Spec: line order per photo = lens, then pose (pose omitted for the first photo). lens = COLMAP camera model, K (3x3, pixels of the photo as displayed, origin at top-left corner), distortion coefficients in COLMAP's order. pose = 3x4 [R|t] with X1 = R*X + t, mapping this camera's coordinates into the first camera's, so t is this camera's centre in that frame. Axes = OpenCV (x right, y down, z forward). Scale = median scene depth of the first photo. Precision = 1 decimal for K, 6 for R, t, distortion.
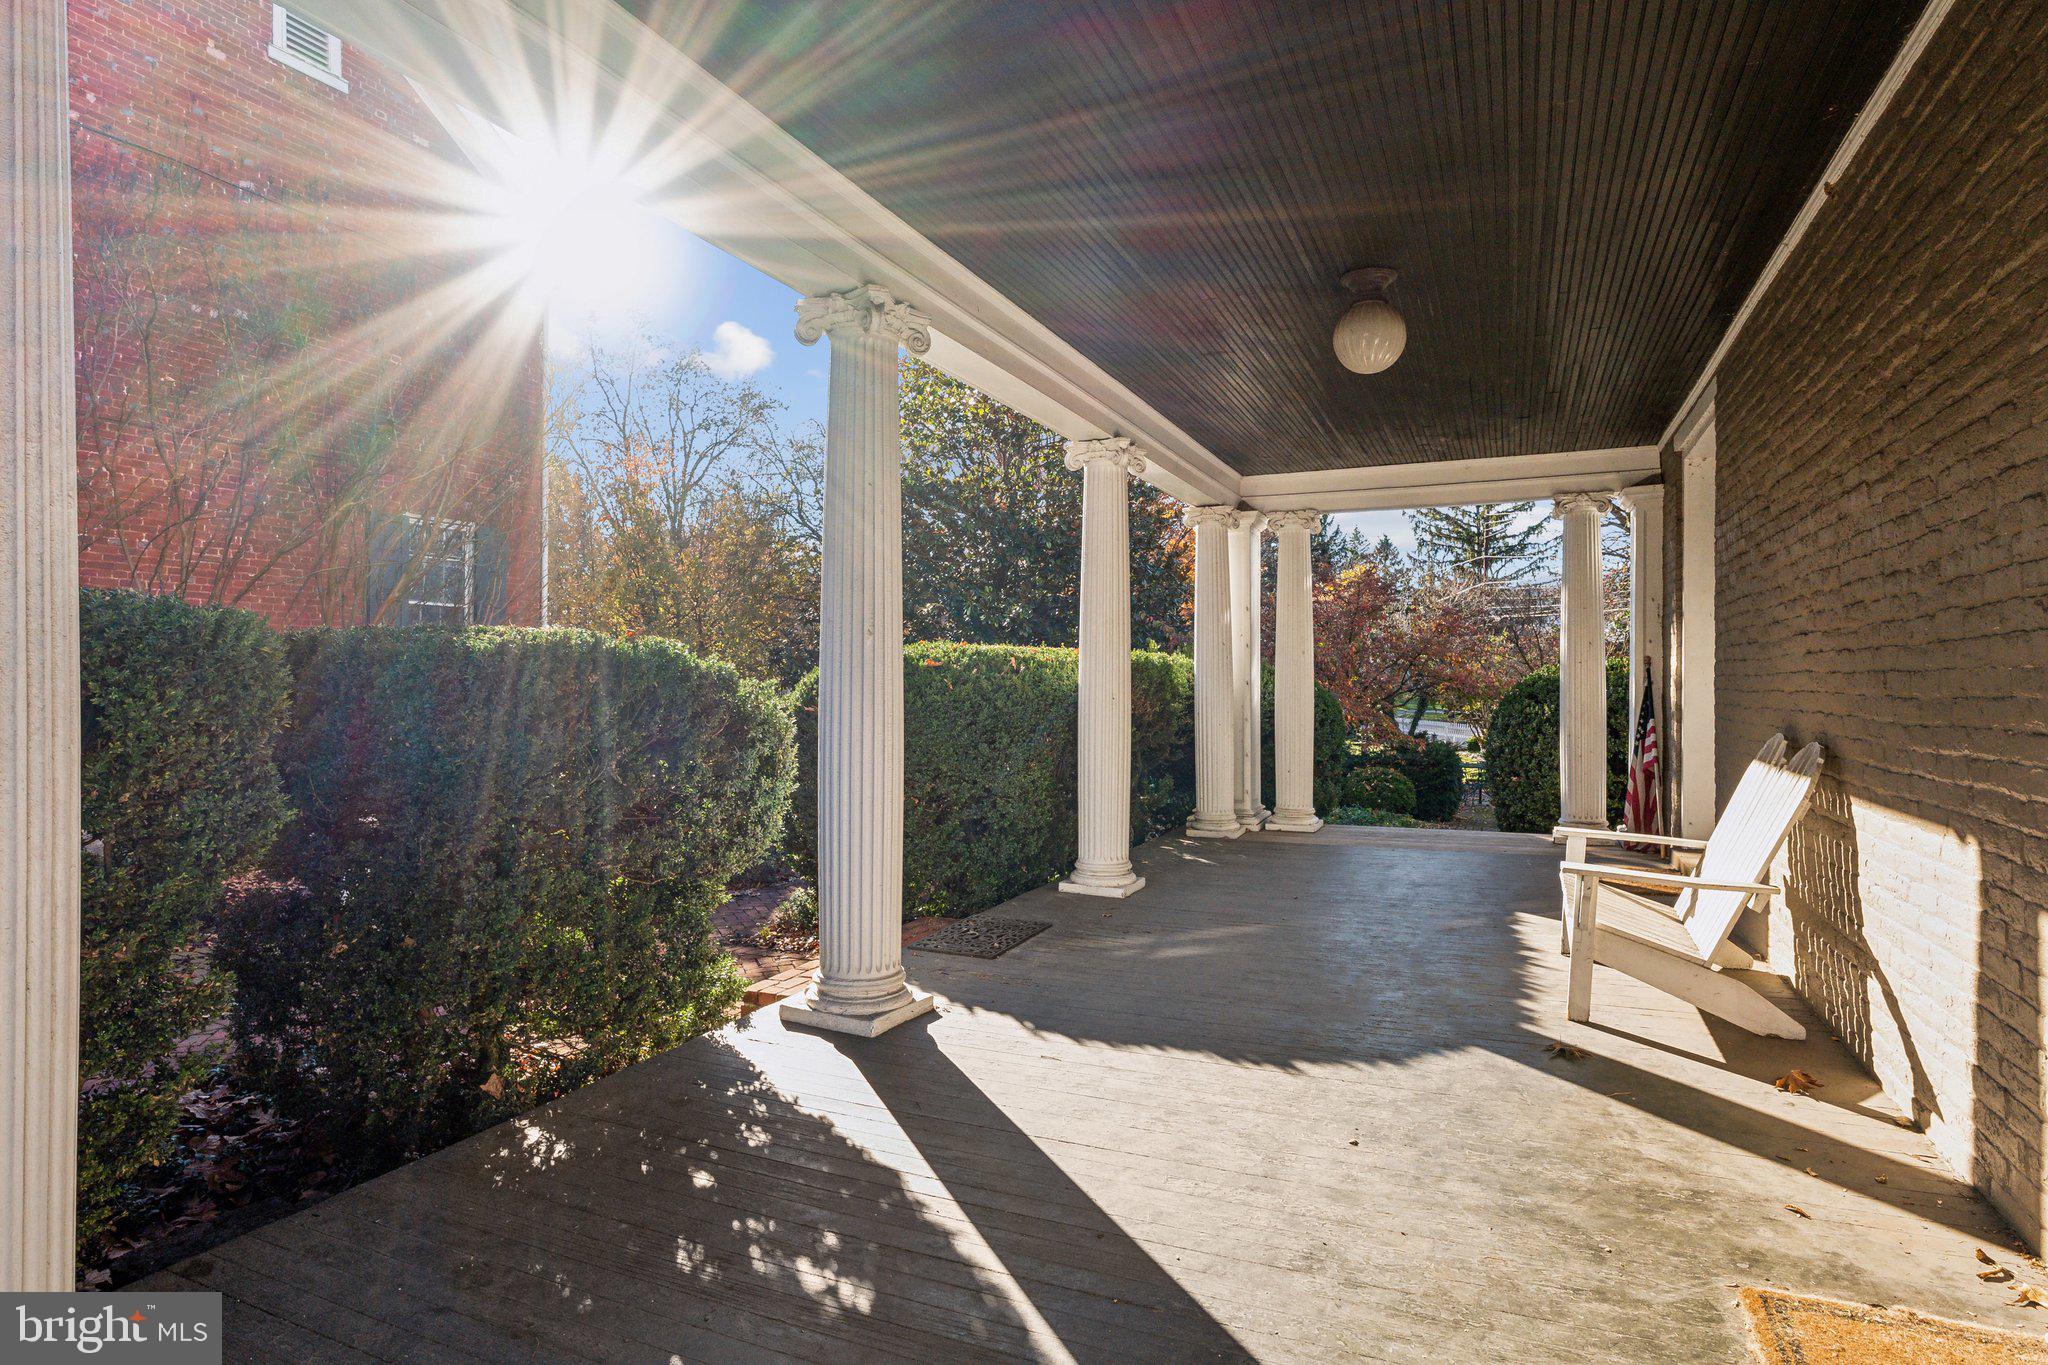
lens RADIAL K [[1106.5, 0, 1018.5], [0, 1106.5, 673.5], [0, 0, 1]] dist [-0.005249, 0.002232]
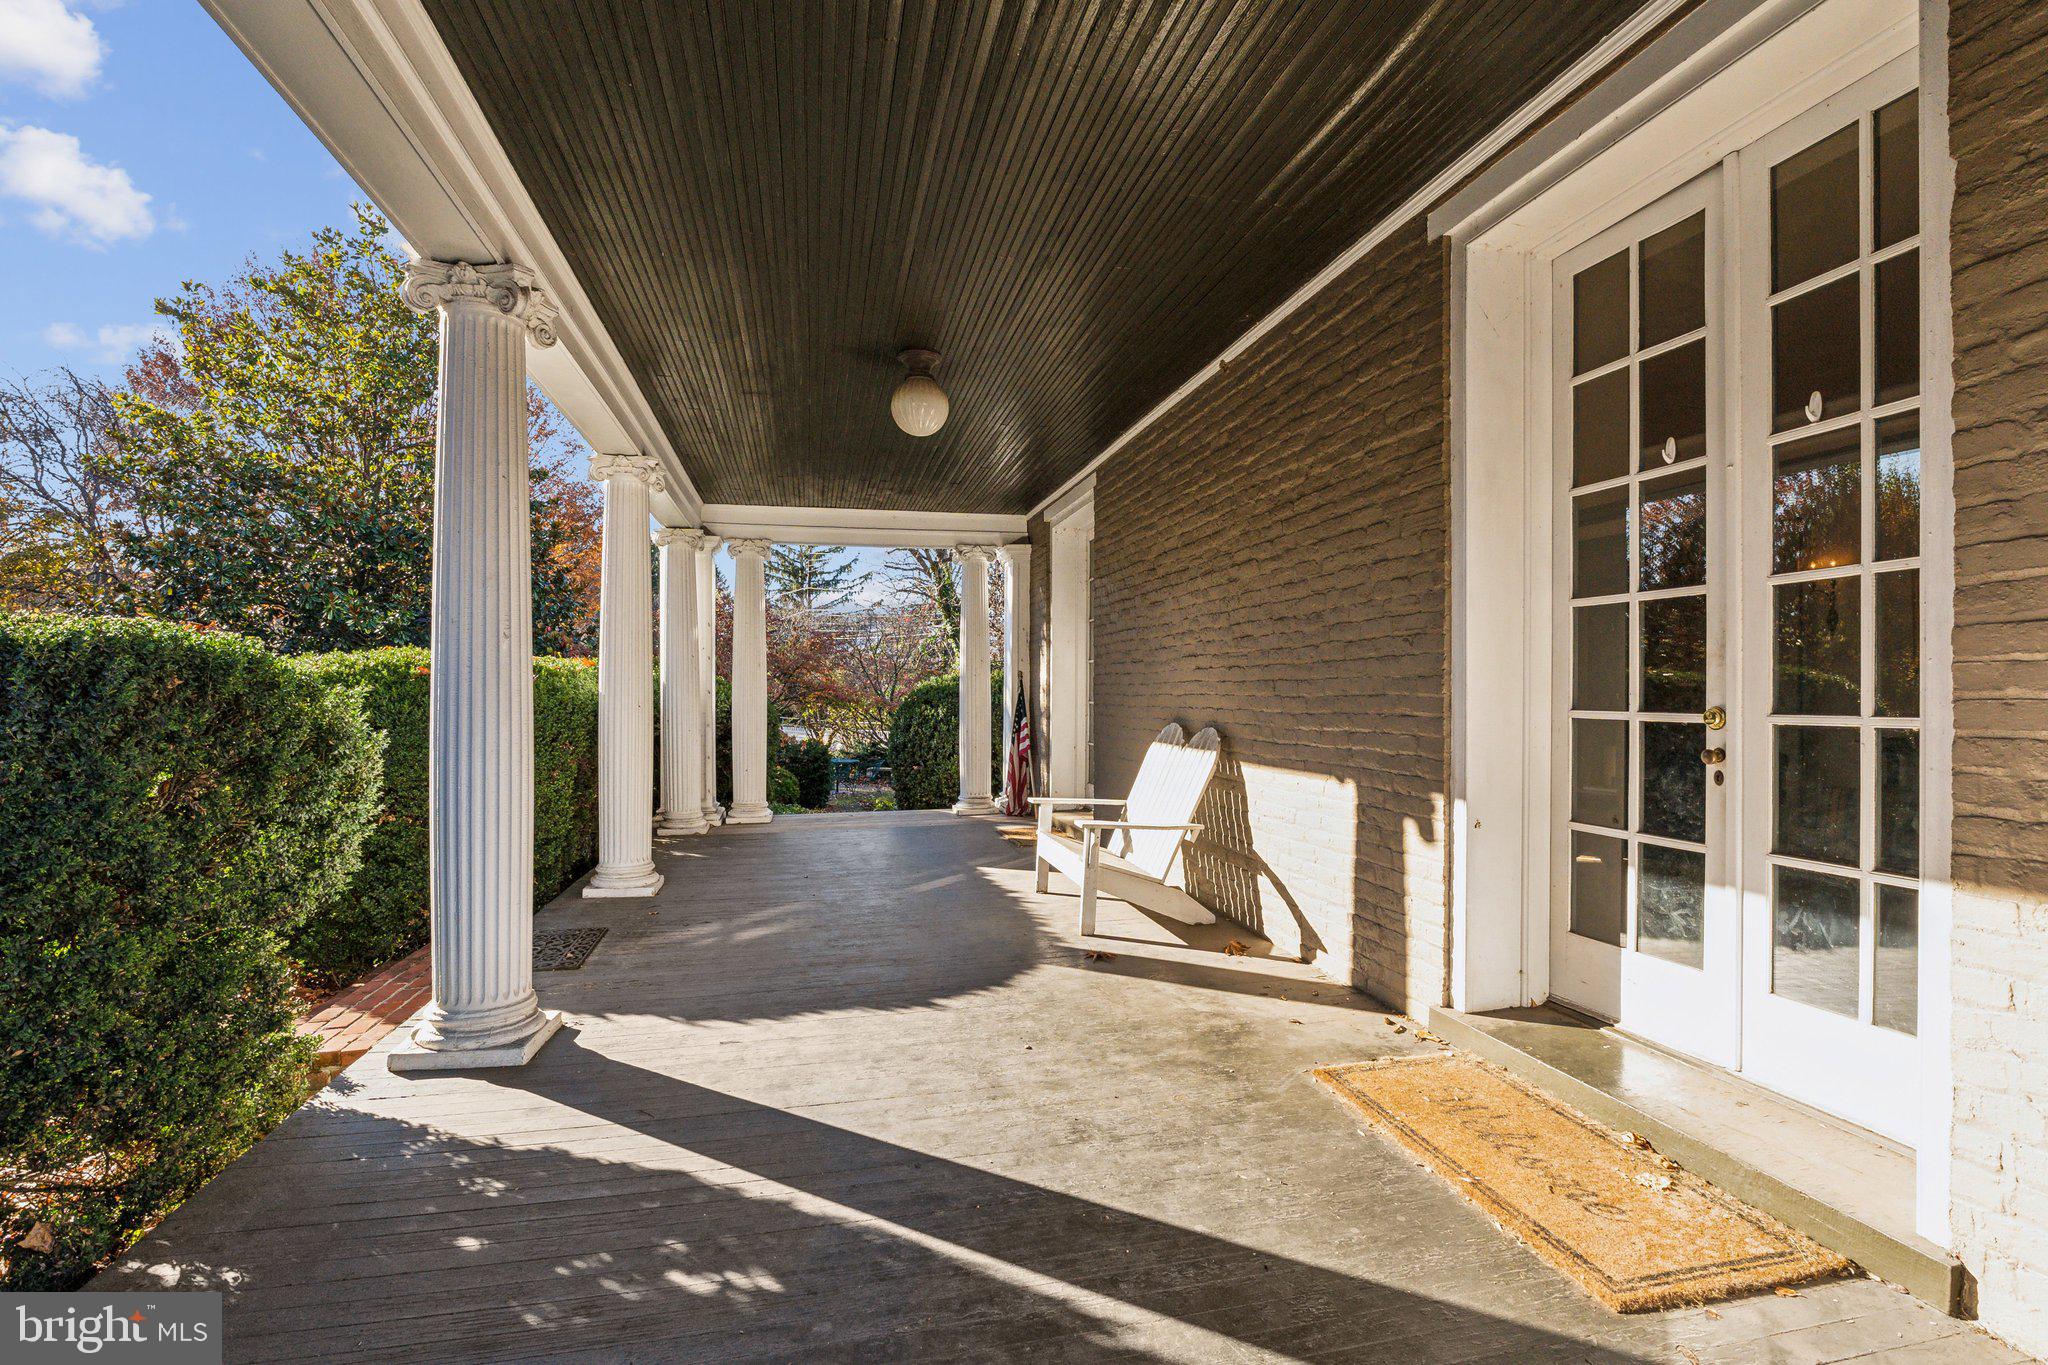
lens RADIAL K [[977.1, 0, 1024.8], [0, 977.1, 694.8], [0, 0, 1]] dist [-0.004651, 0.000379]
pose [[0.800994, -0.004747, 0.598654, -0.298001], [-0.000897, 0.999958, 0.009130, 0.005445], [-0.598672, -0.007851, 0.800956, 0.080503]]
